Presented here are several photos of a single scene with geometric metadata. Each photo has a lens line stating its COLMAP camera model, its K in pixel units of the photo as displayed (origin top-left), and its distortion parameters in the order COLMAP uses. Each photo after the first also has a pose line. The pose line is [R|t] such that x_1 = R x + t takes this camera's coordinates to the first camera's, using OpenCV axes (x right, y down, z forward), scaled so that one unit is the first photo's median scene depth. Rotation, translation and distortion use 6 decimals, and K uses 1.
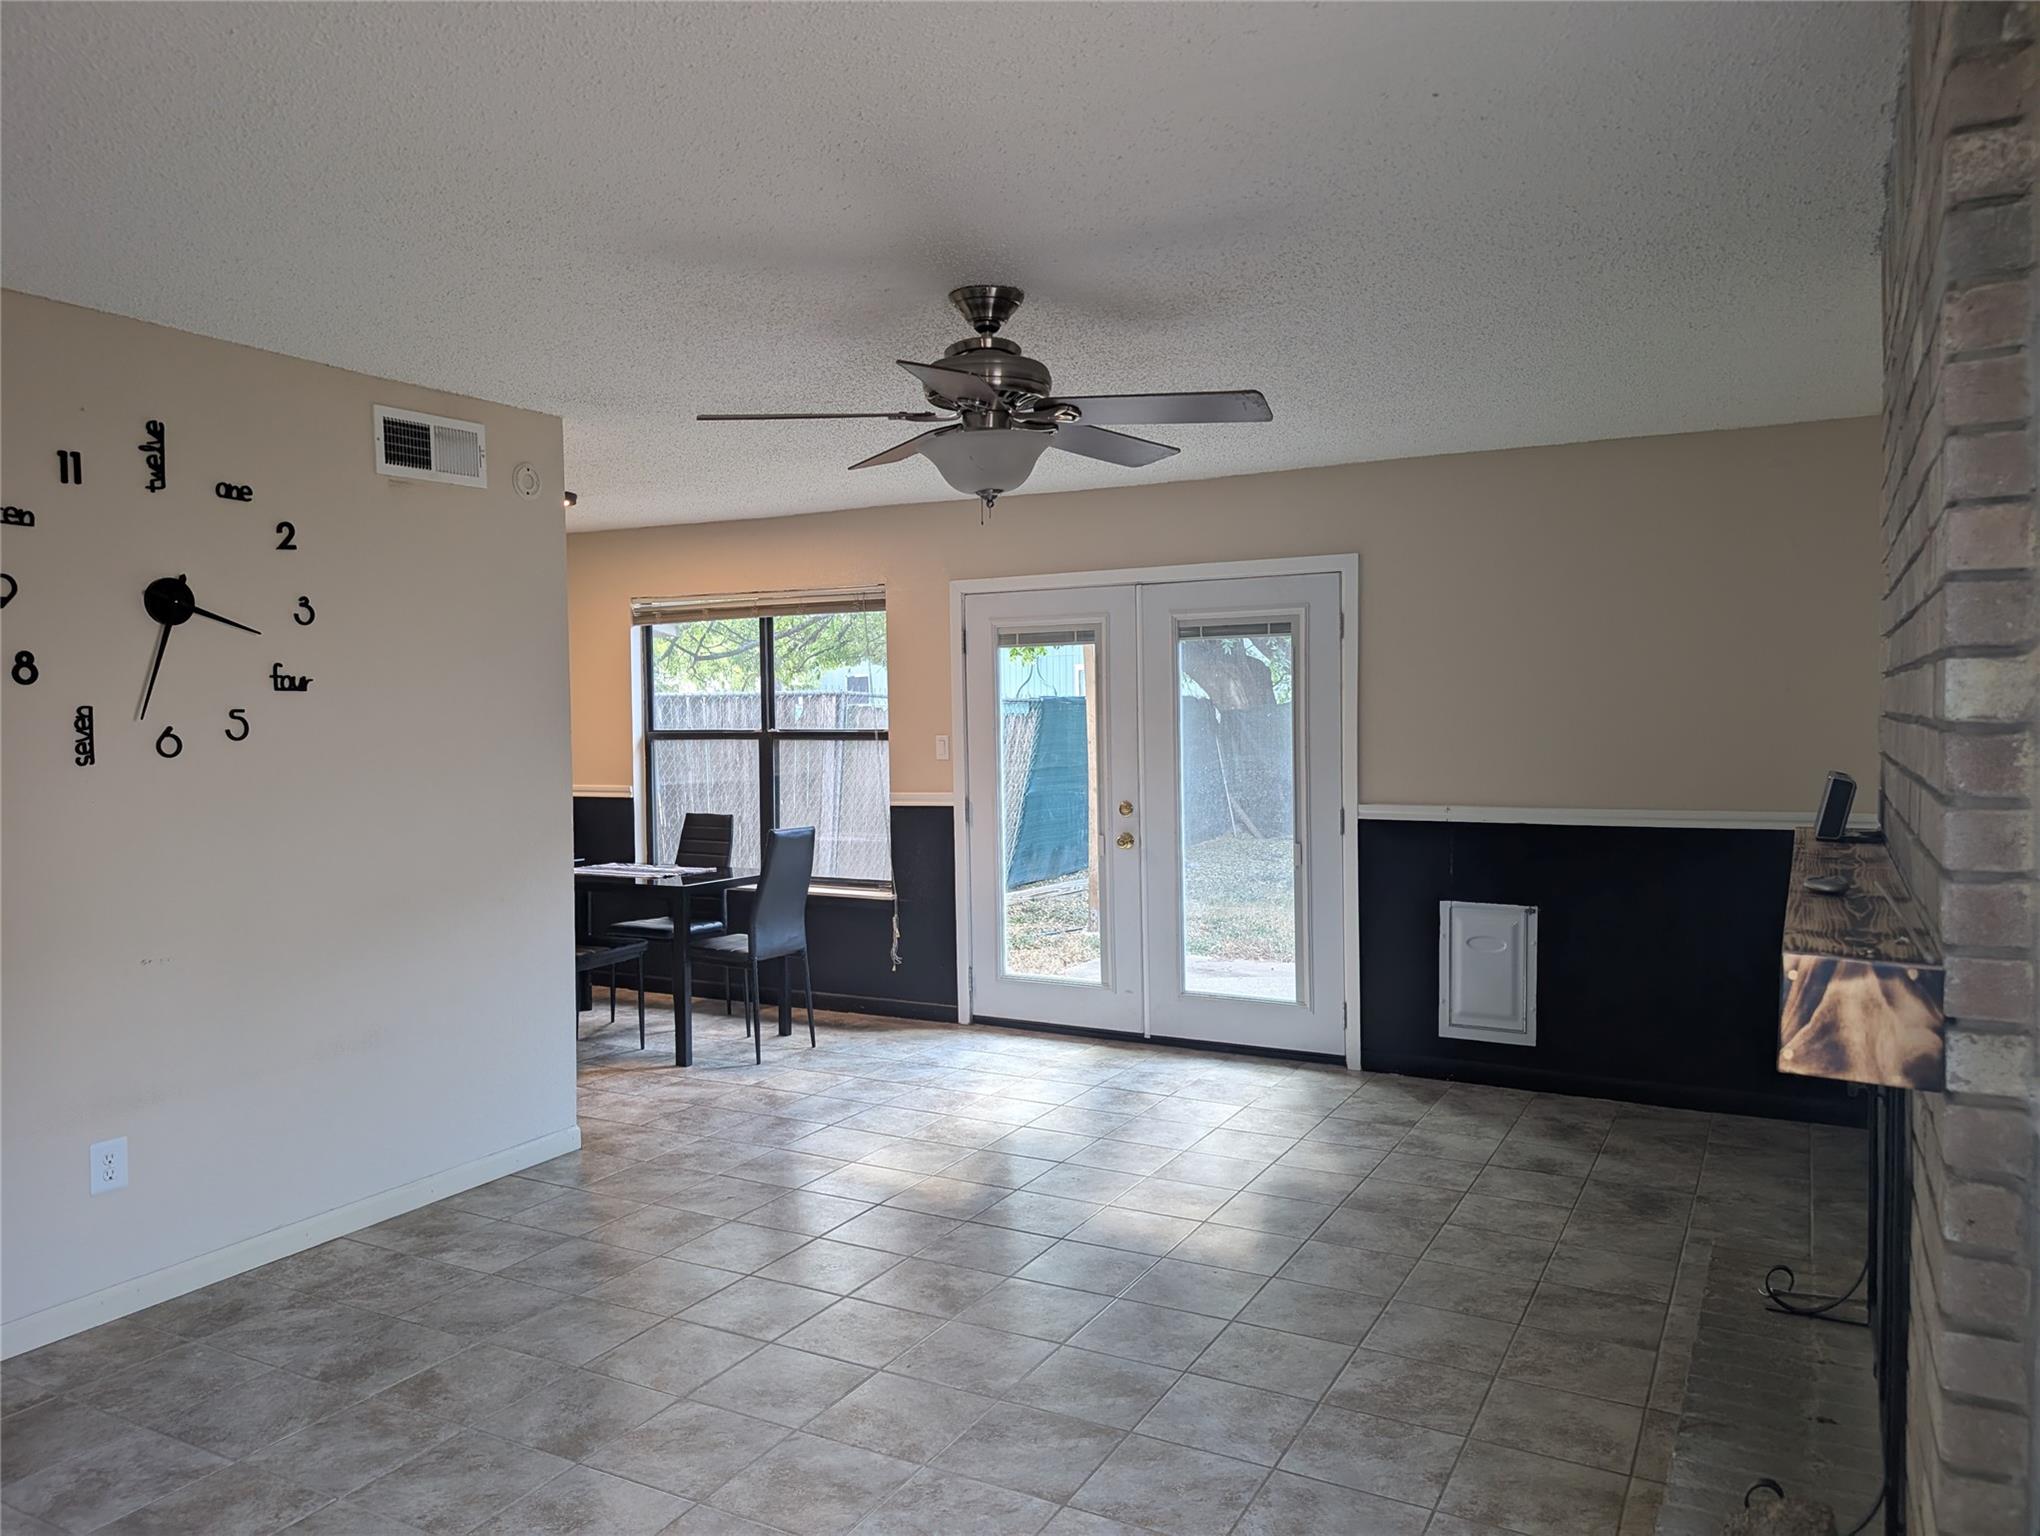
lens RADIAL K [[1473.2, 0, 1023.6], [0, 1473.2, 763.5], [0, 0, 1]] dist [-0.001380, -0.003884]
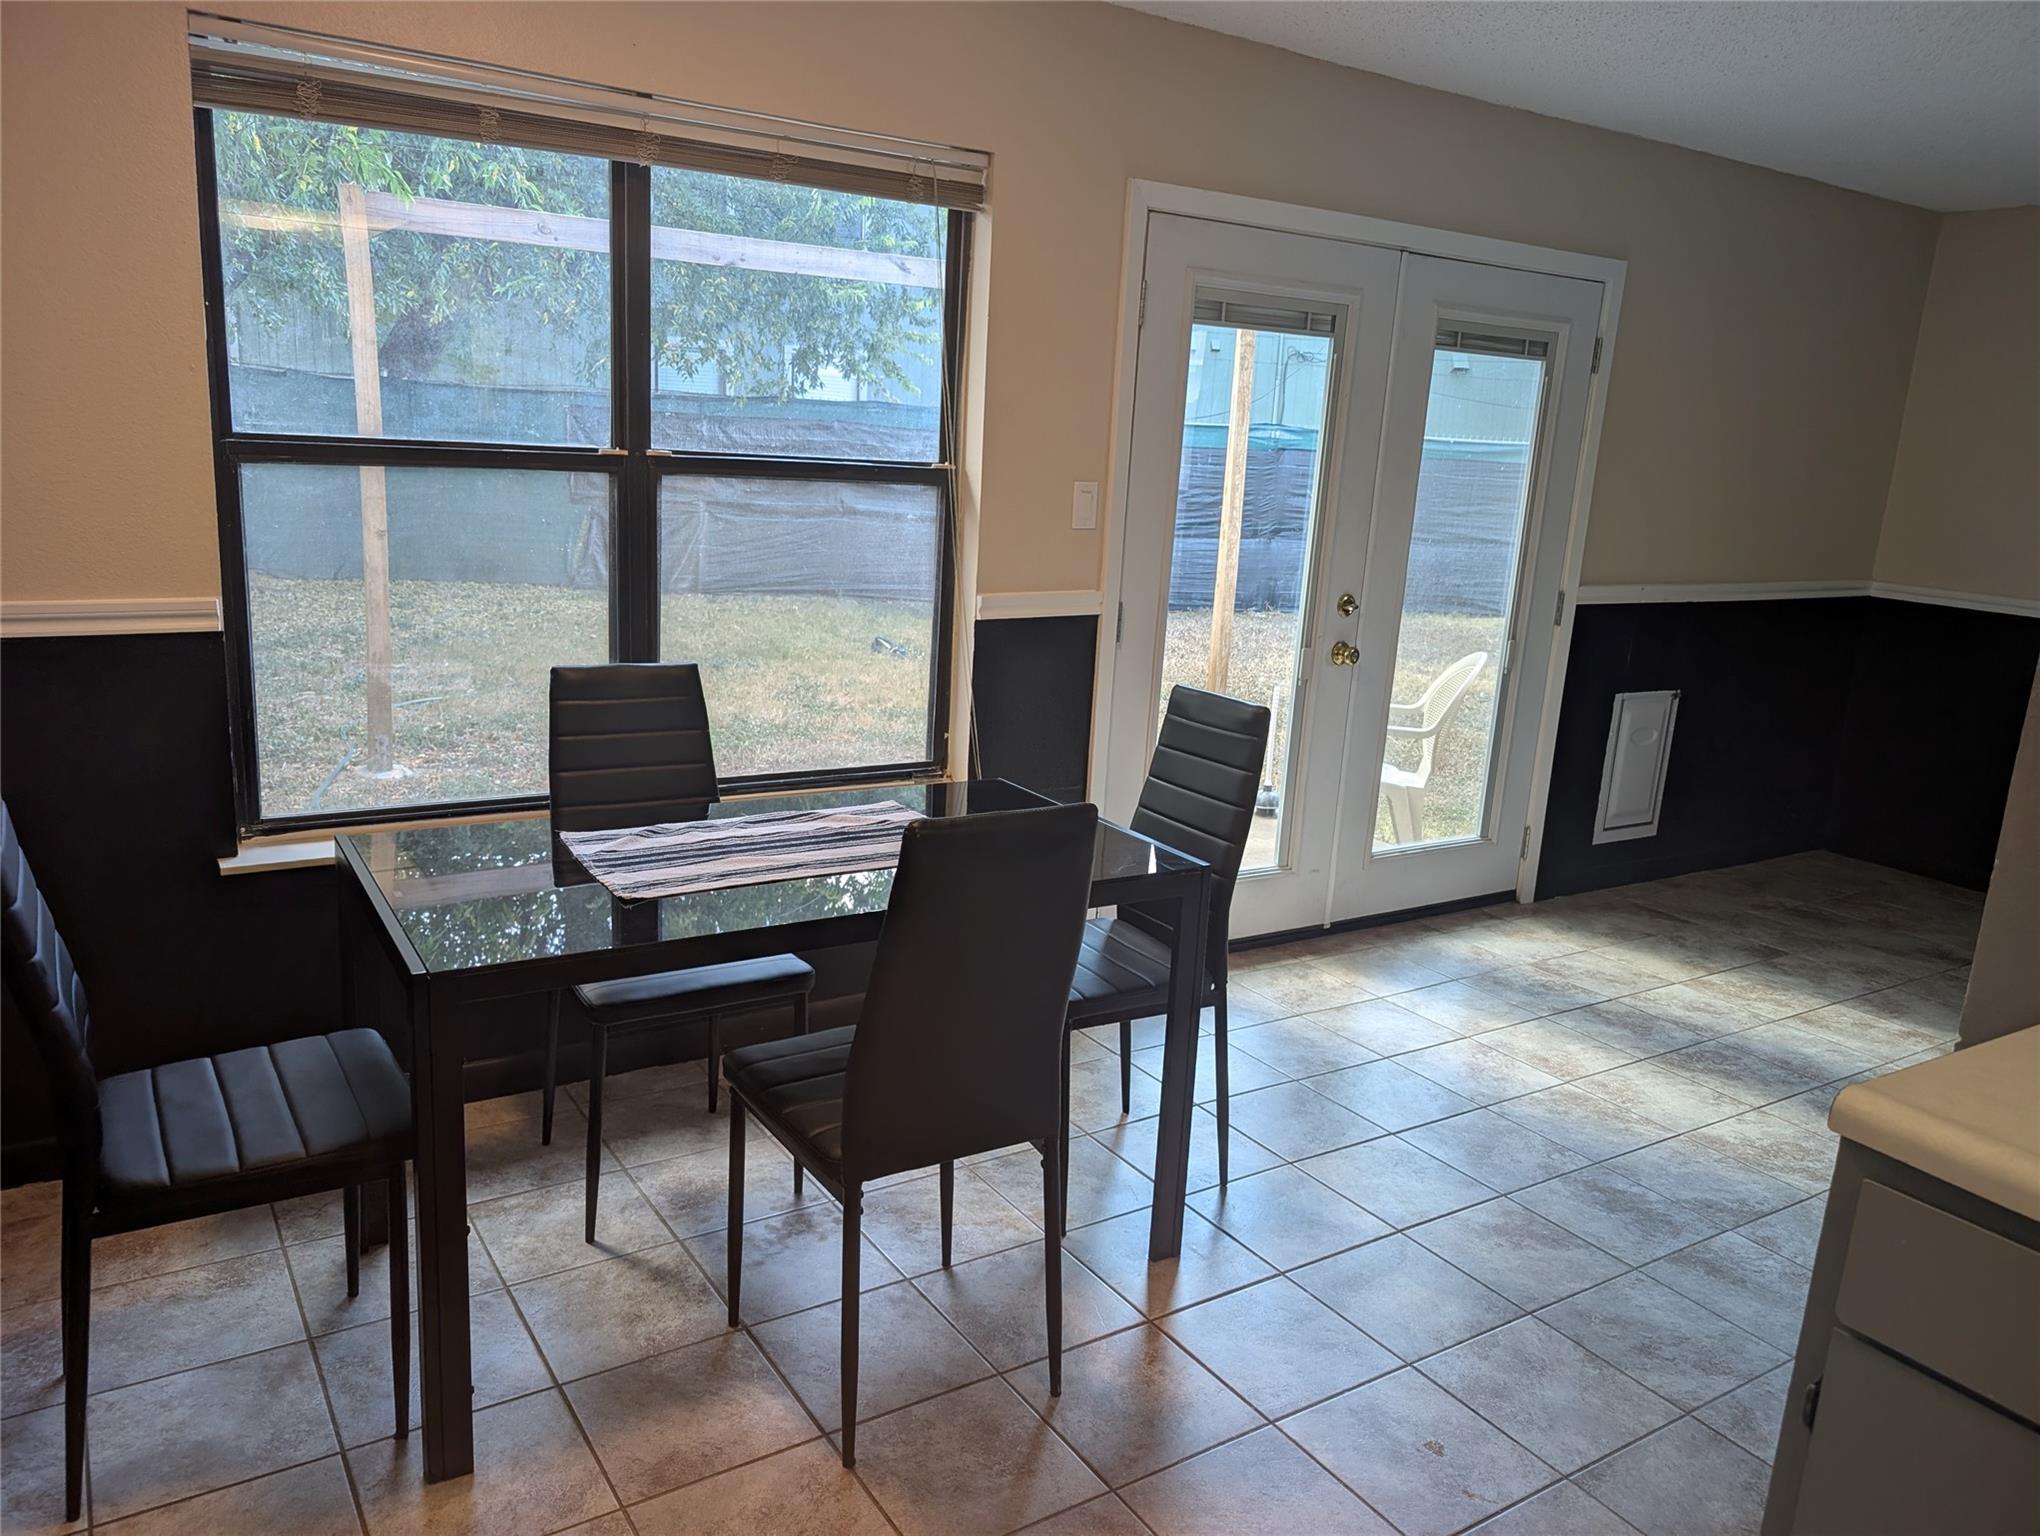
lens RADIAL K [[1473.2, 0, 1021.1], [0, 1473.2, 778.7], [0, 0, 1]] dist [-0.001380, -0.003884]
pose [[0.474914, -0.168339, 0.863782, -0.628618], [-0.030676, 0.977771, 0.207420, -0.027185], [-0.879498, -0.125004, 0.459193, 0.879232]]
